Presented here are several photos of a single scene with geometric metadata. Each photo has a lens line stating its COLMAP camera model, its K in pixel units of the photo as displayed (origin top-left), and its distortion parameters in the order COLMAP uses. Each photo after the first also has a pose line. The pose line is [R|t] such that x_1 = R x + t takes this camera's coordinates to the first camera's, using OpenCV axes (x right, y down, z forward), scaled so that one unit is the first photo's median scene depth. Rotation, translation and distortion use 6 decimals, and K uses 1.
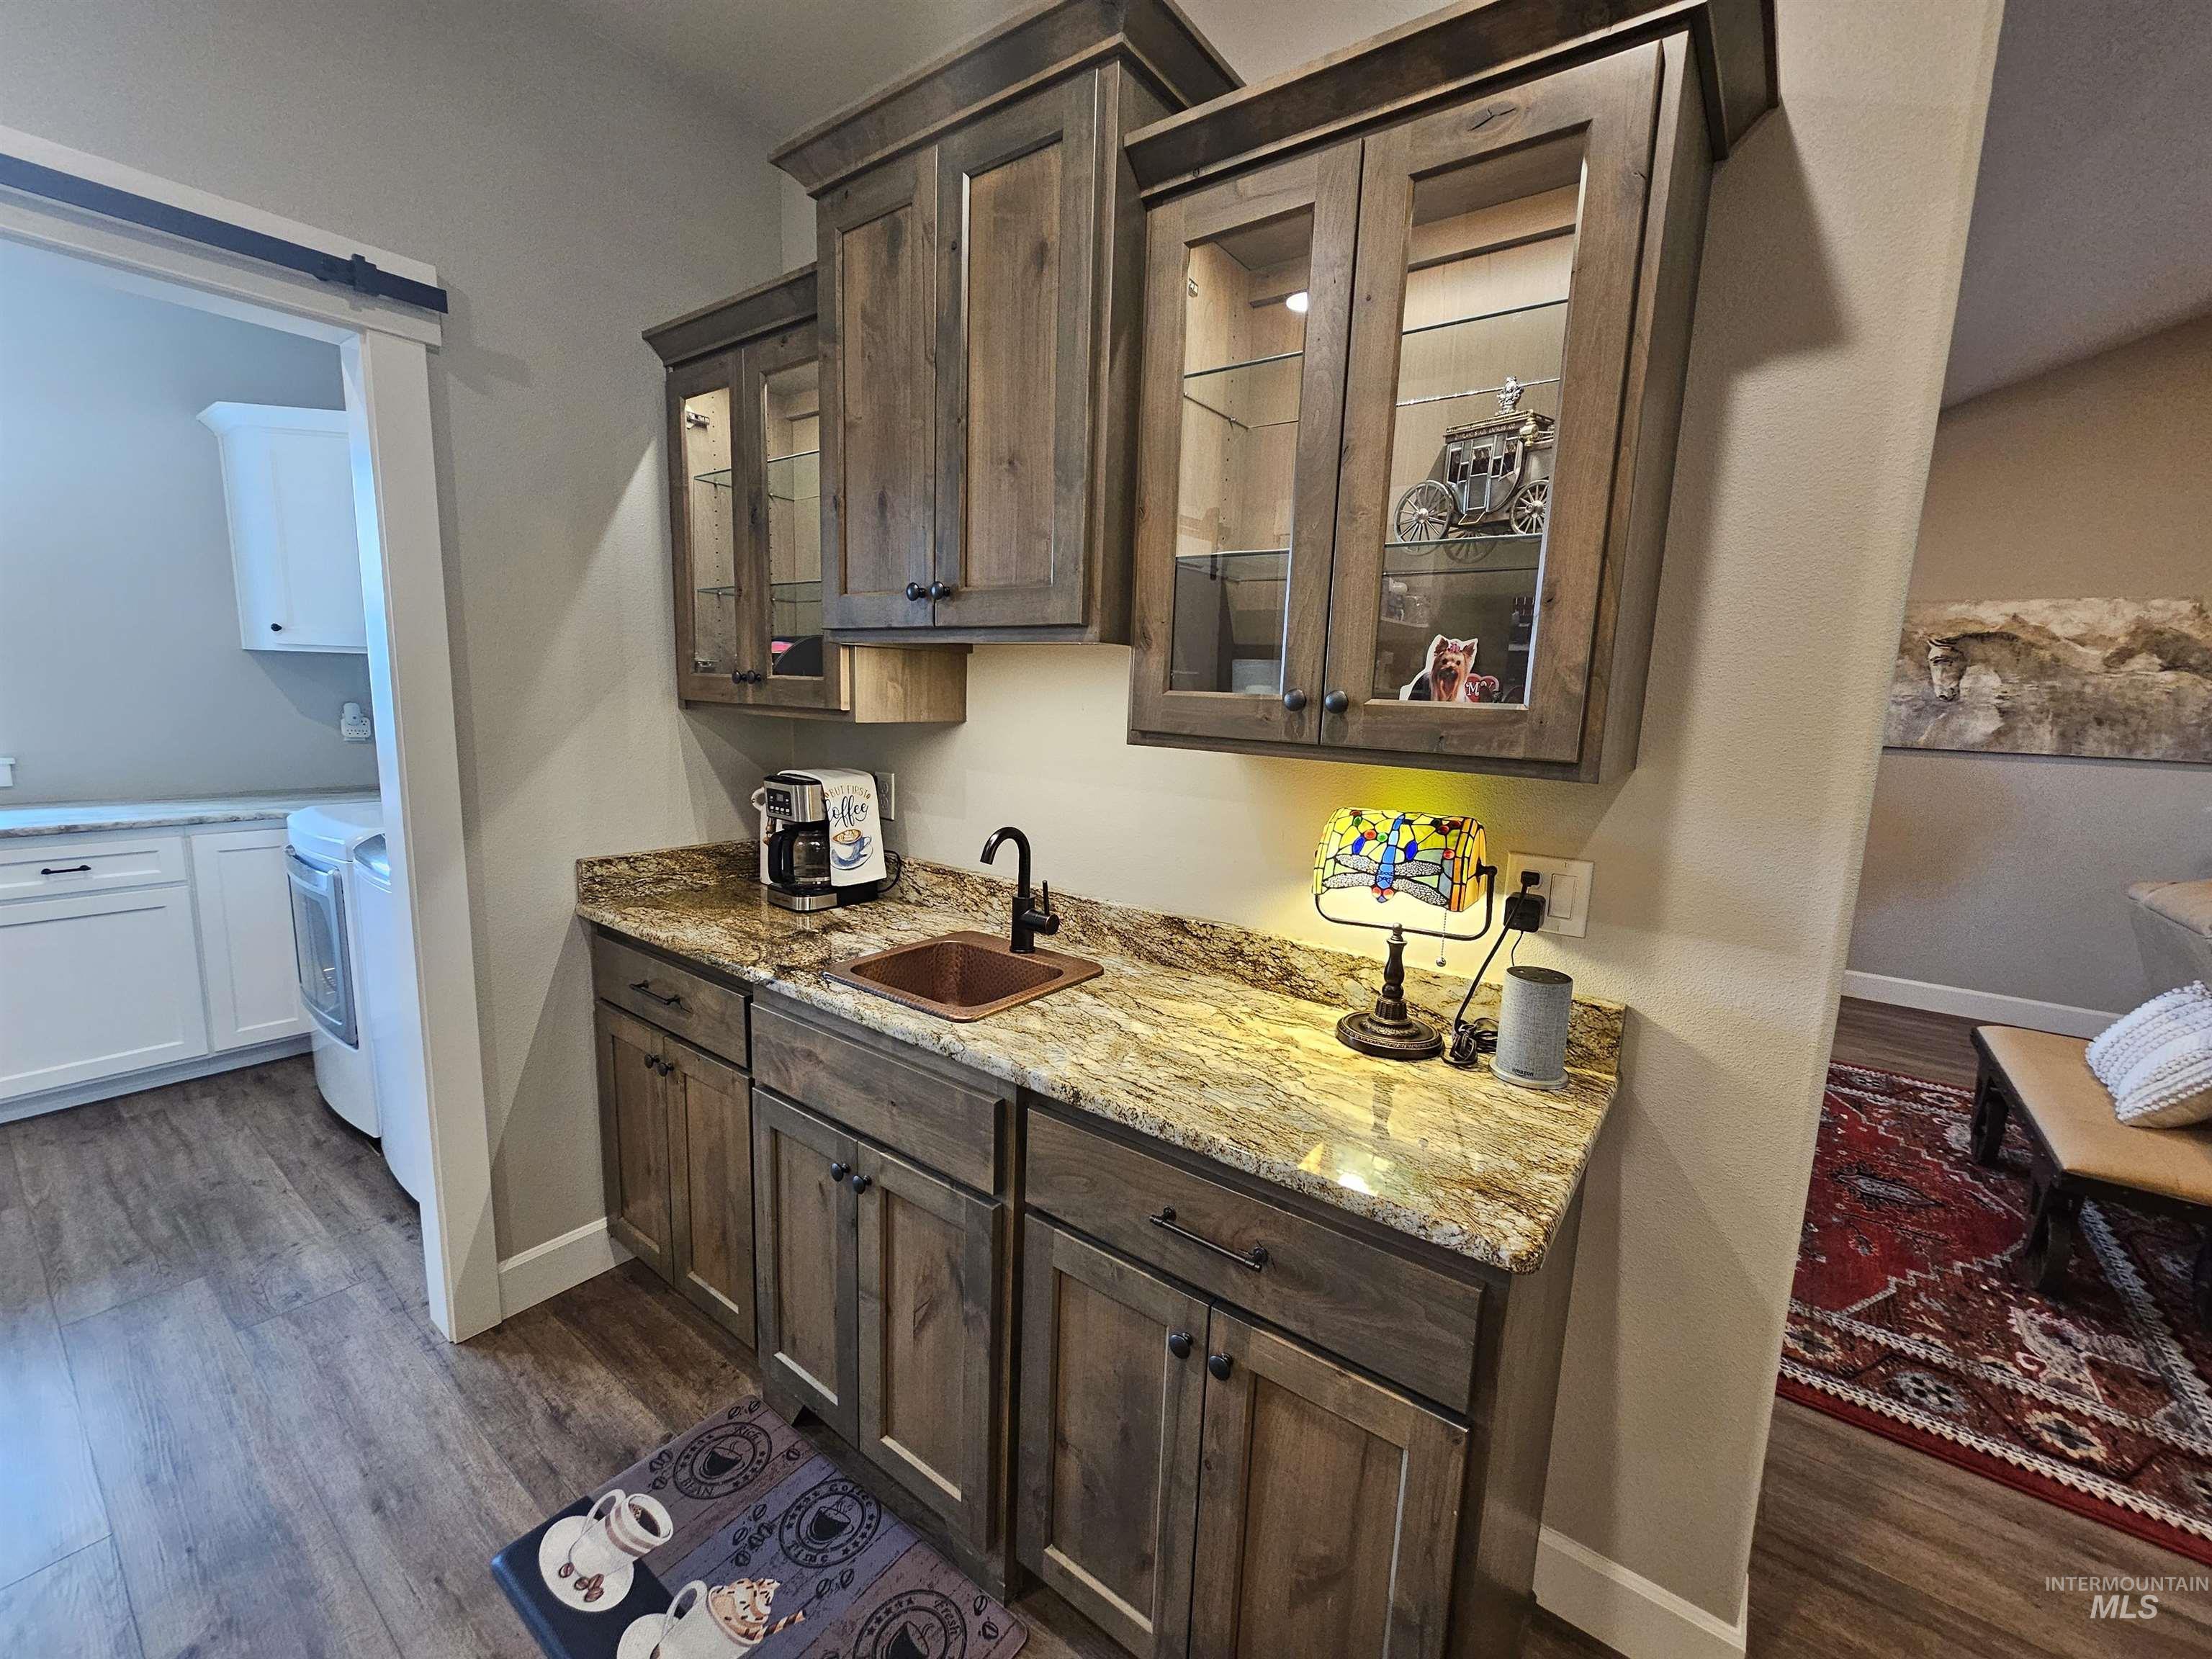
lens RADIAL K [[896.4, 0, 1110.5], [0, 896.4, 827.3], [0, 0, 1]] dist [0.000800, 0.000161]
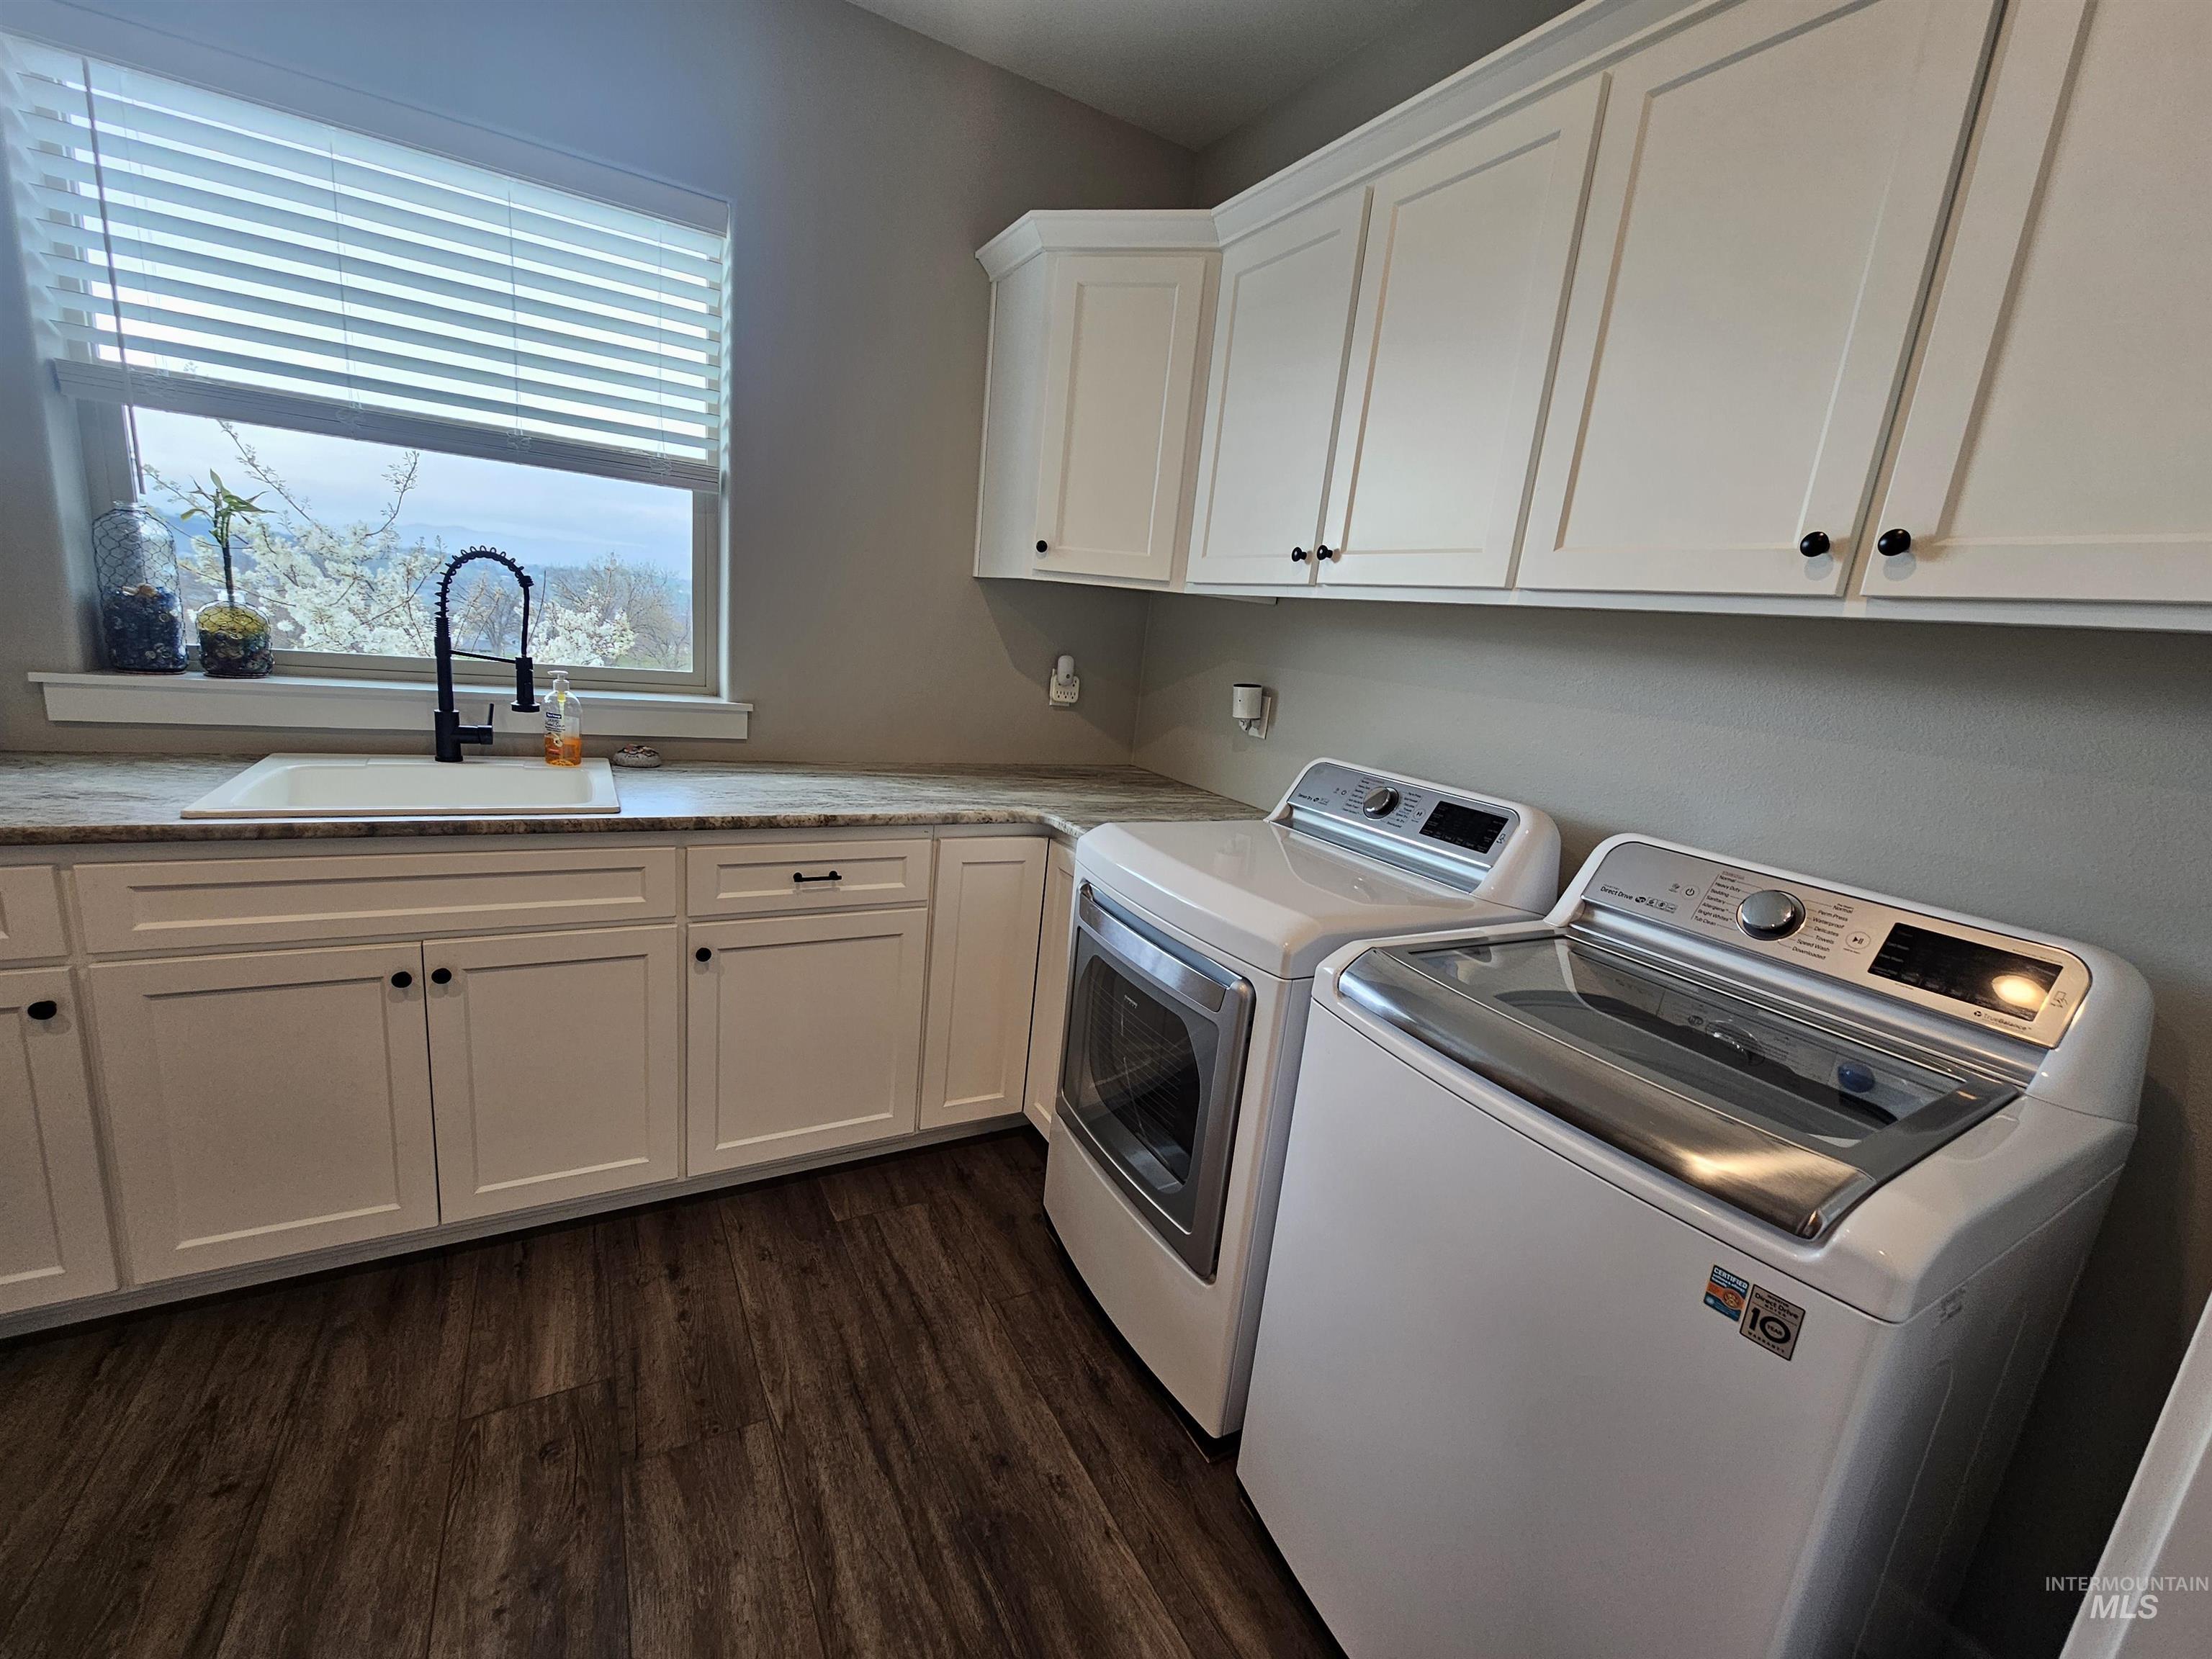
lens RADIAL K [[896.4, 0, 1110.5], [0, 896.4, 827.3], [0, 0, 1]] dist [0.000800, 0.000161]
pose [[0.919095, 0.139482, -0.368522, -0.653762], [-0.126647, 0.990196, 0.058920, -0.058366], [0.373128, -0.007481, 0.927750, 0.404752]]
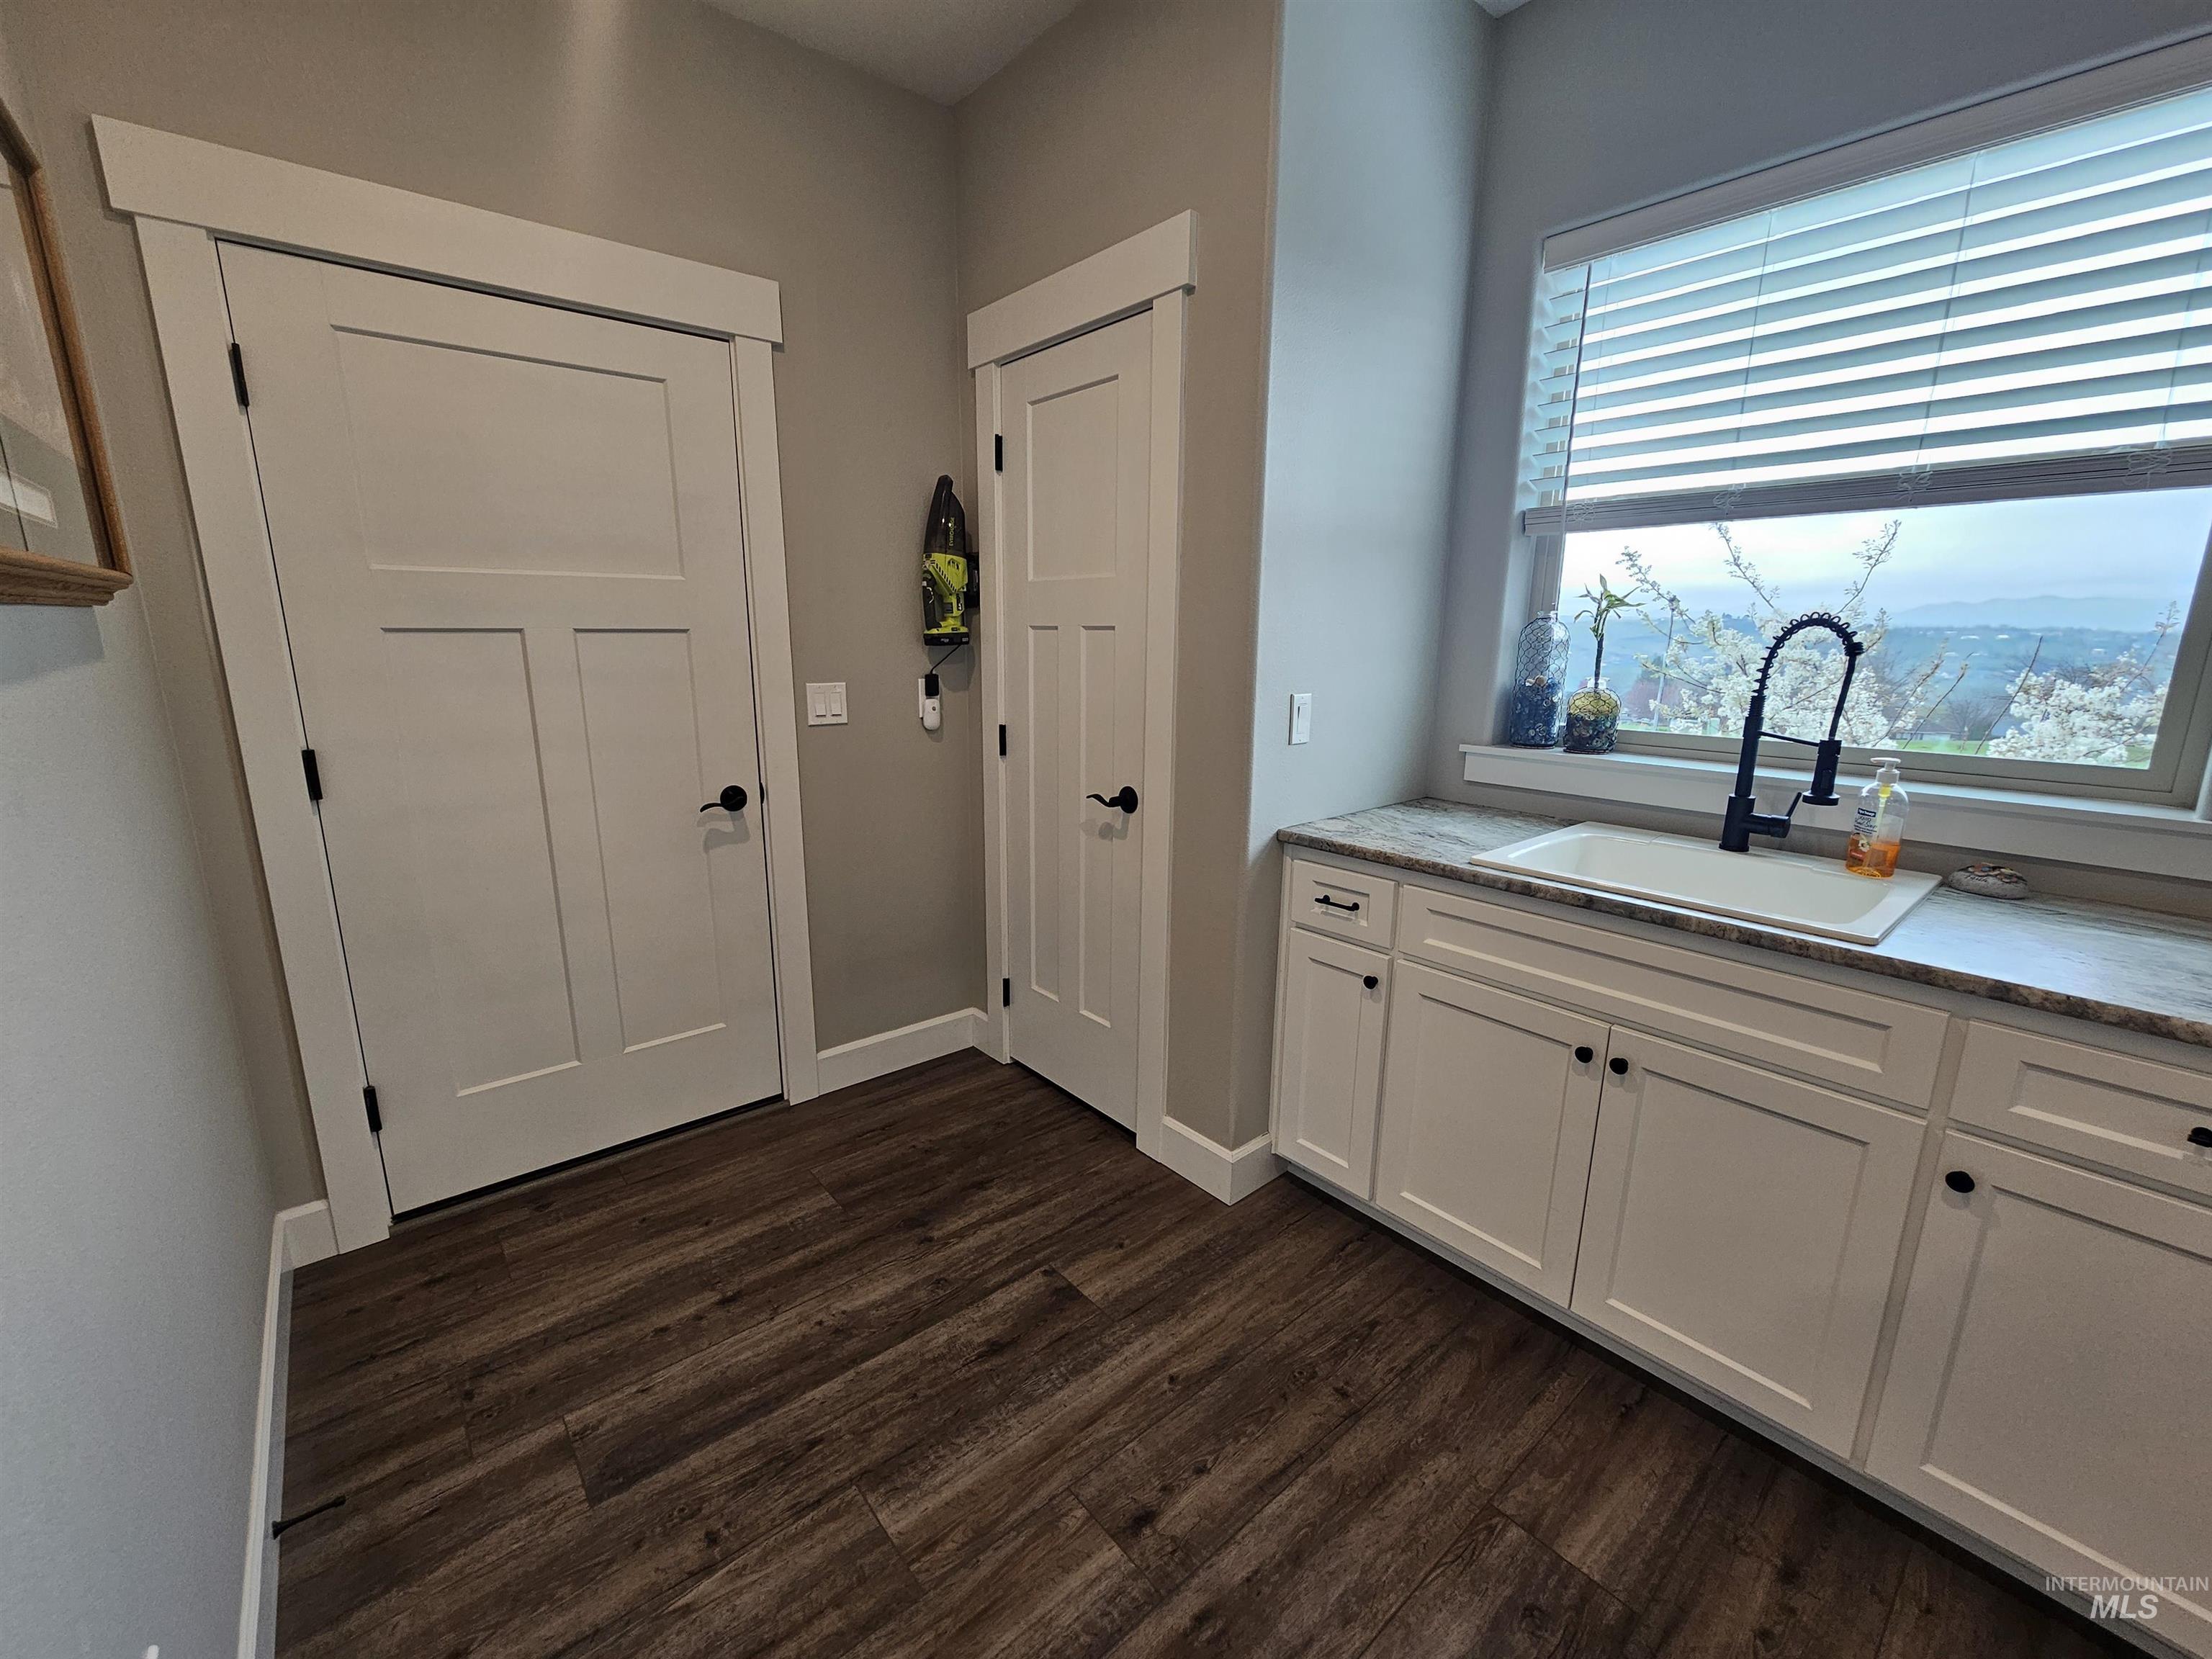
lens RADIAL K [[914.9, 0, 1103.1], [0, 914.9, 837.9], [0, 0, 1]] dist [0.000786, 0.000144]
pose [[-0.228036, 0.178874, -0.957081, -0.662399], [-0.164677, 0.961733, 0.218979, -0.079428], [0.959626, 0.207544, -0.189853, 0.543373]]
